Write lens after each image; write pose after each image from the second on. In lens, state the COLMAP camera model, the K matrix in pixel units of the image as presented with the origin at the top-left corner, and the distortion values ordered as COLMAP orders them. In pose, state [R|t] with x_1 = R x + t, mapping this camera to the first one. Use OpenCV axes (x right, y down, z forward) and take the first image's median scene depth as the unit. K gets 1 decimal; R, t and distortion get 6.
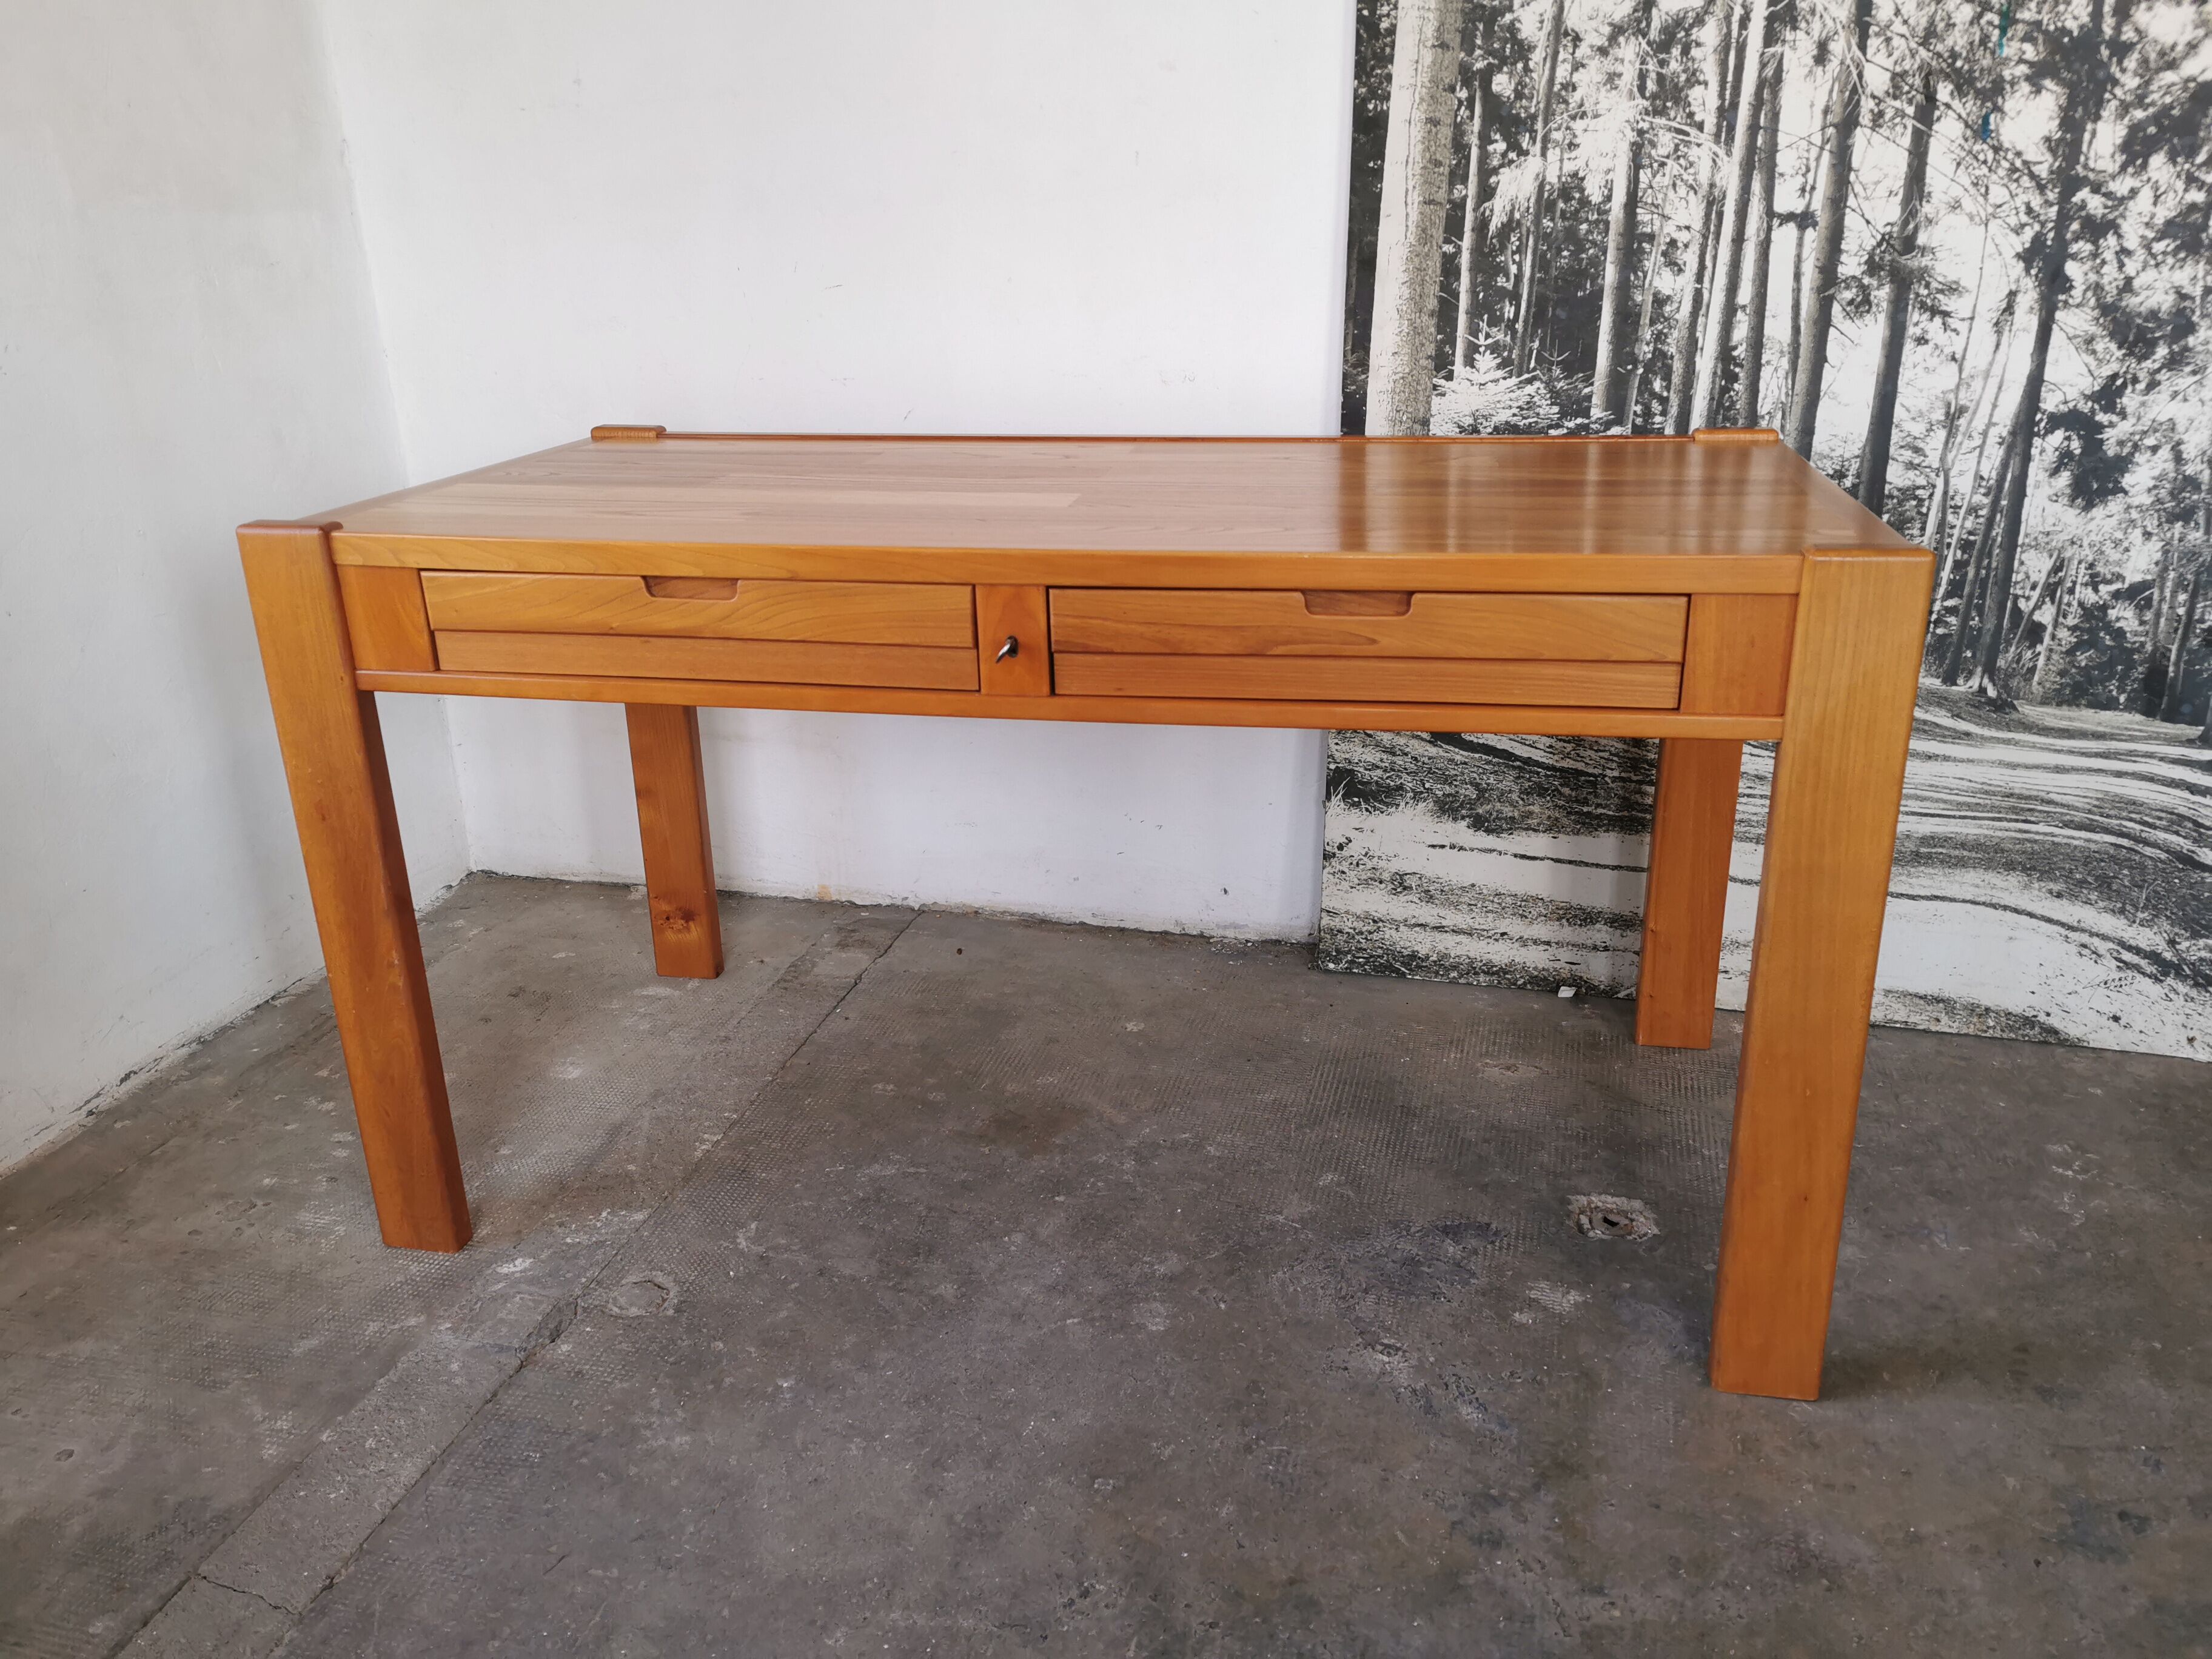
lens RADIAL K [[1697.2, 0, 1111.7], [0, 1697.2, 831.5], [0, 0, 1]] dist [0.071073, -0.108991]
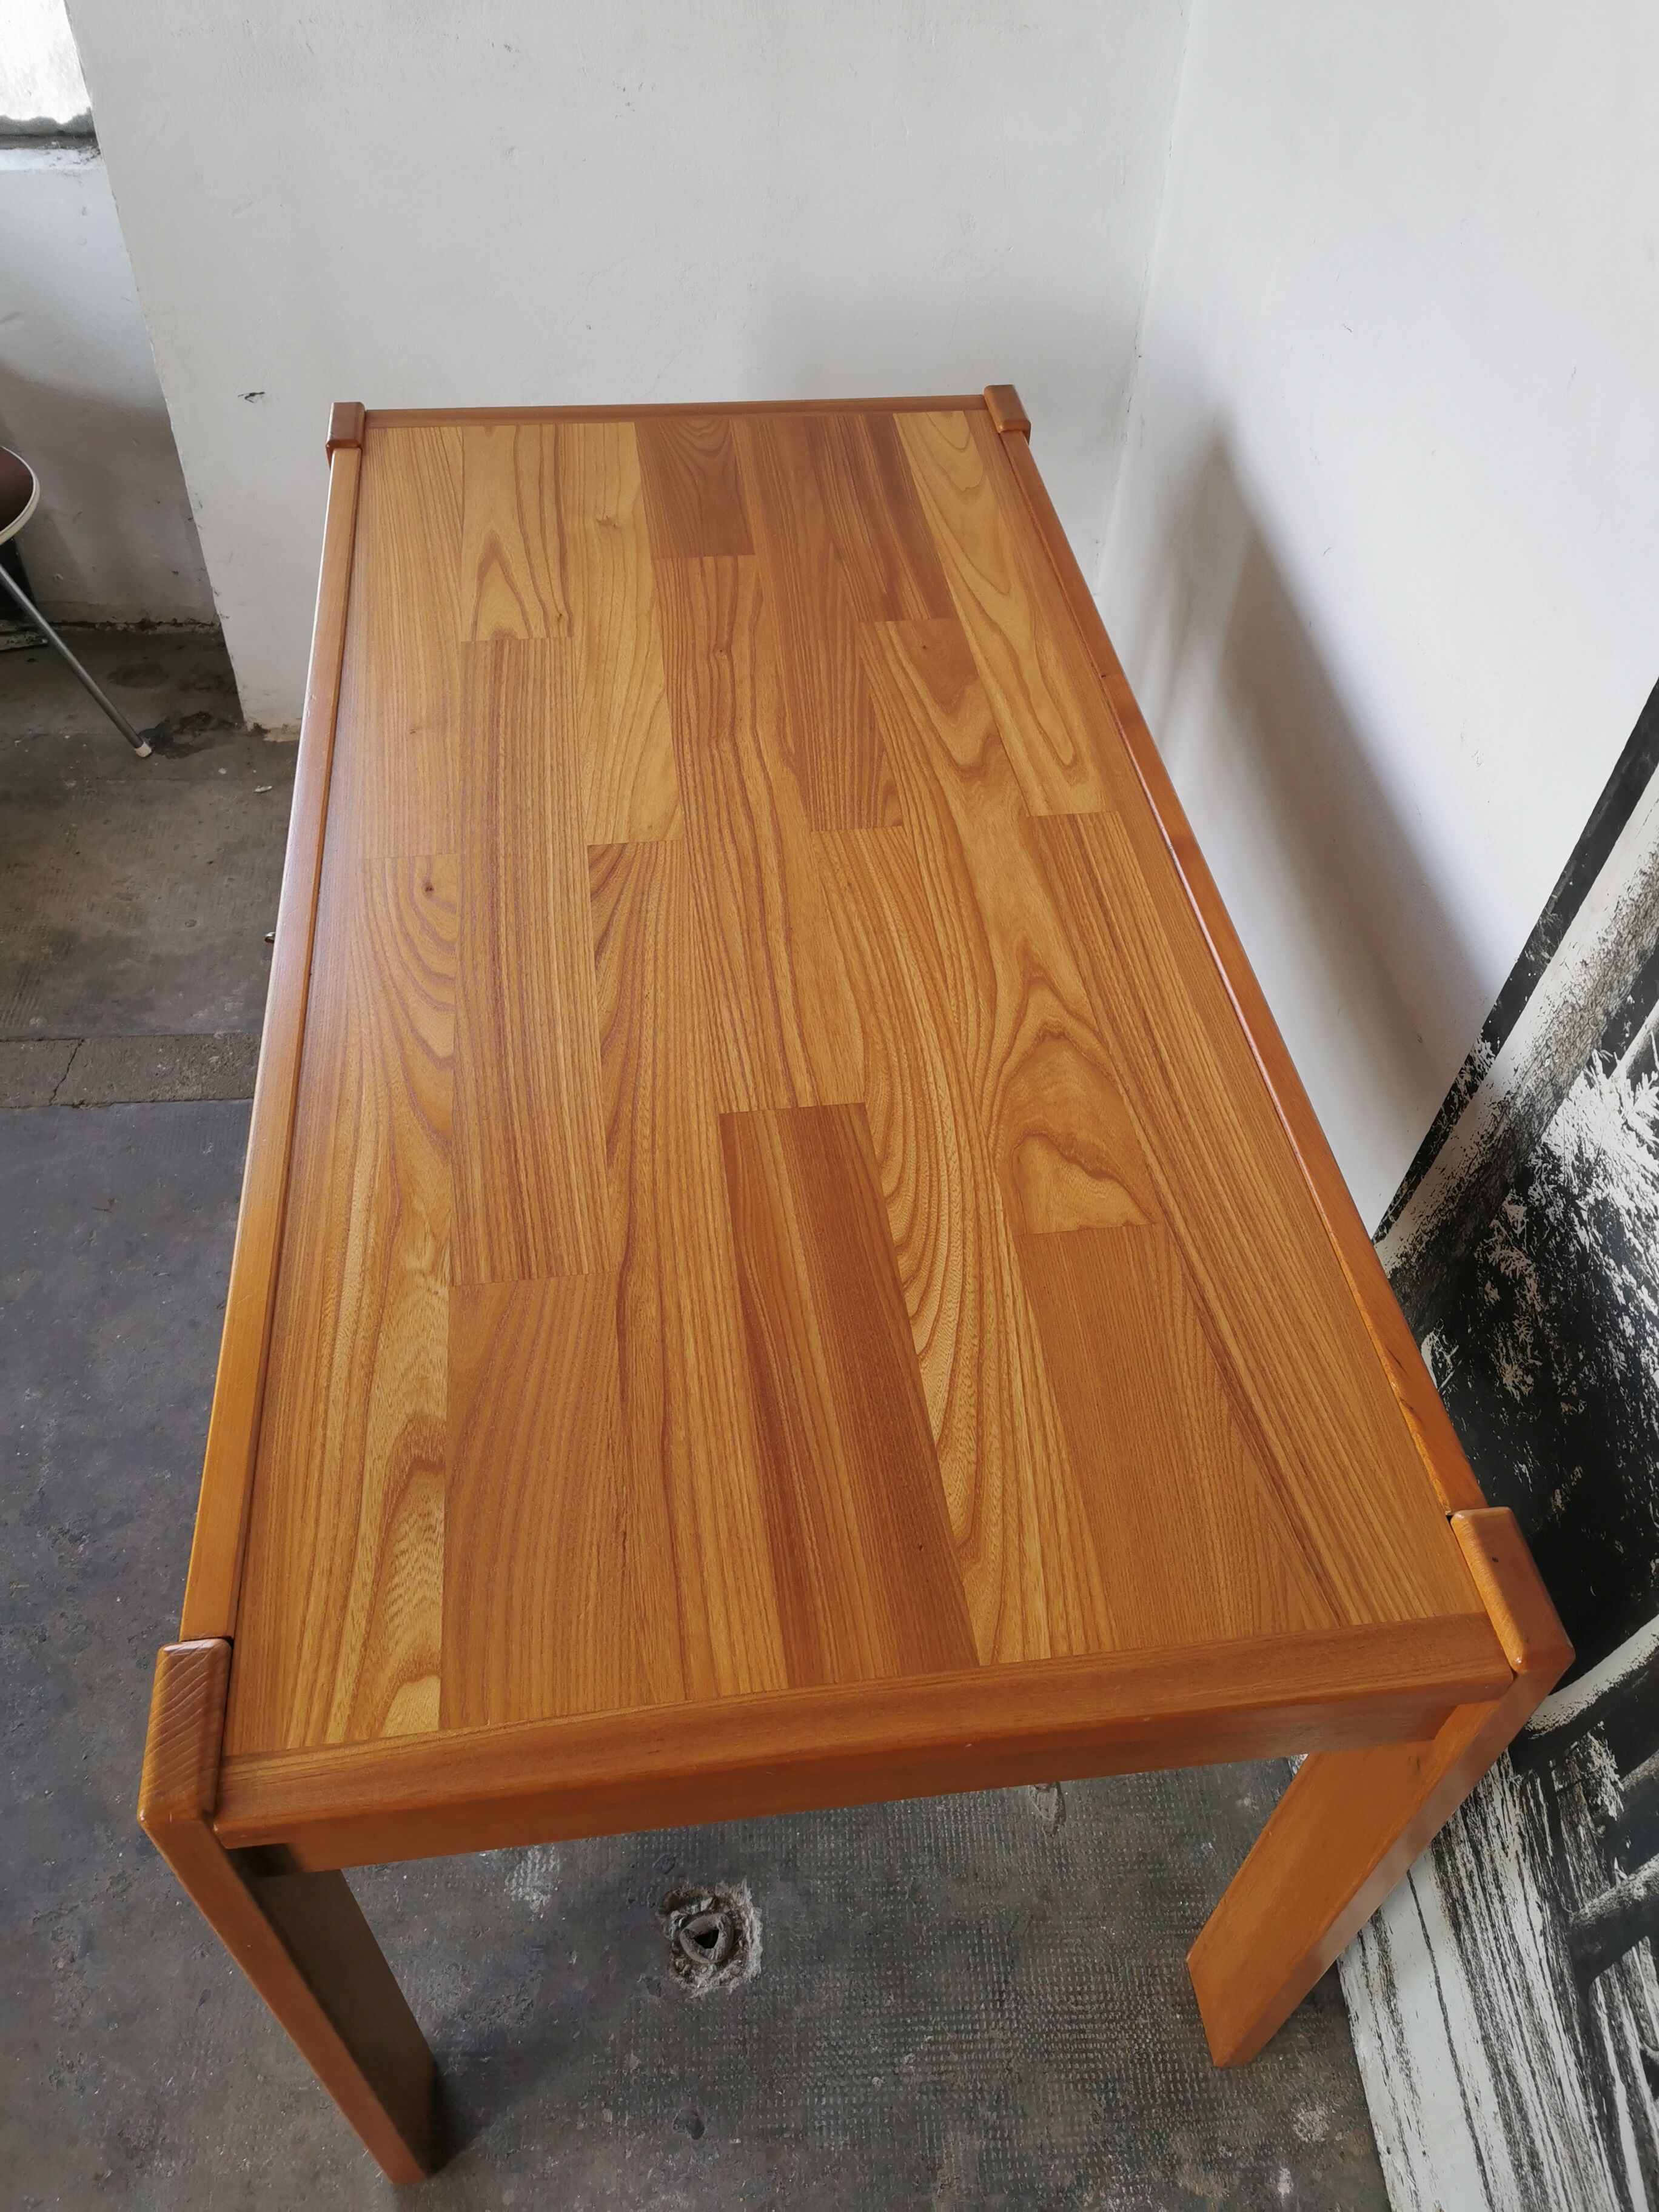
lens RADIAL K [[1724.7, 0, 825.9], [0, 1724.7, 1100.6], [0, 0, 1]] dist [0.046216, -0.074853]
pose [[0.311015, 0.720829, -0.619415, 0.475278], [-0.371868, 0.692074, 0.618665, -0.516796], [0.874633, 0.037926, 0.483299, 0.562756]]
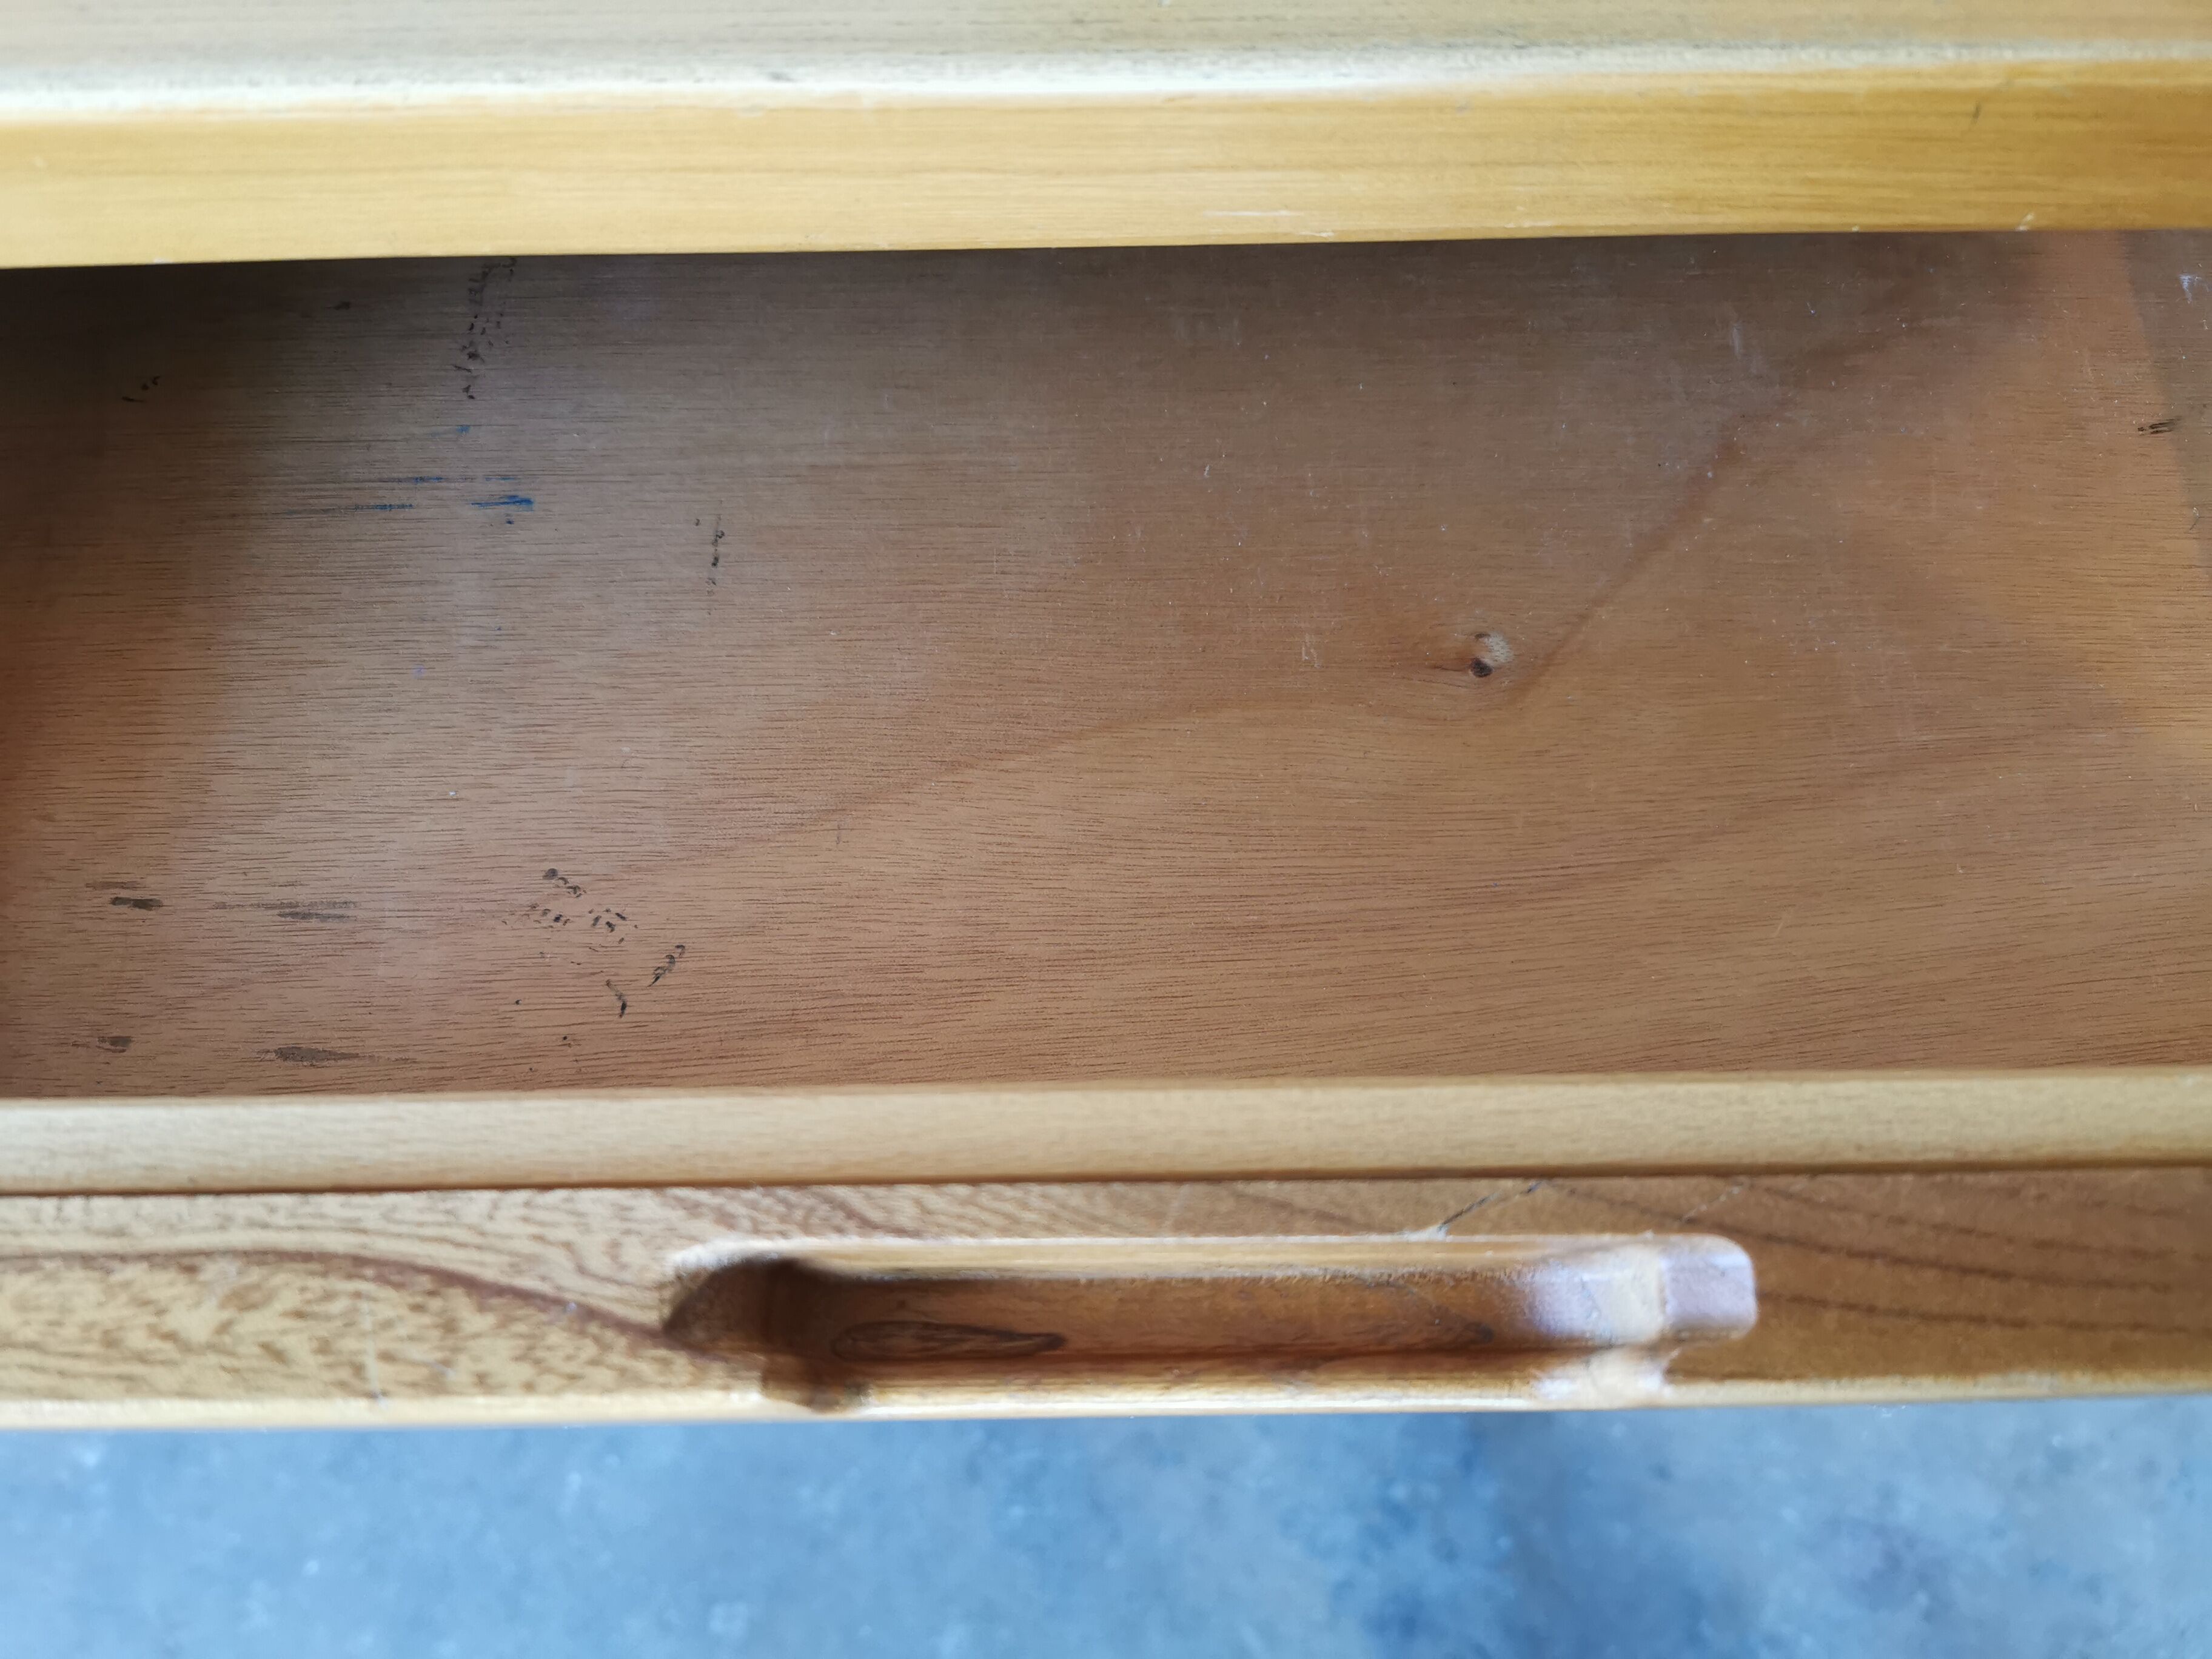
lens RADIAL K [[1724.7, 0, 1101.1], [0, 1724.7, 837.9], [0, 0, 1]] dist [0.046216, -0.074853]
pose [[0.976760, -0.190004, 0.099188, 0.076106], [0.045650, 0.636569, 0.769868, -0.154550], [-0.209418, -0.747448, 0.630449, 0.575721]]
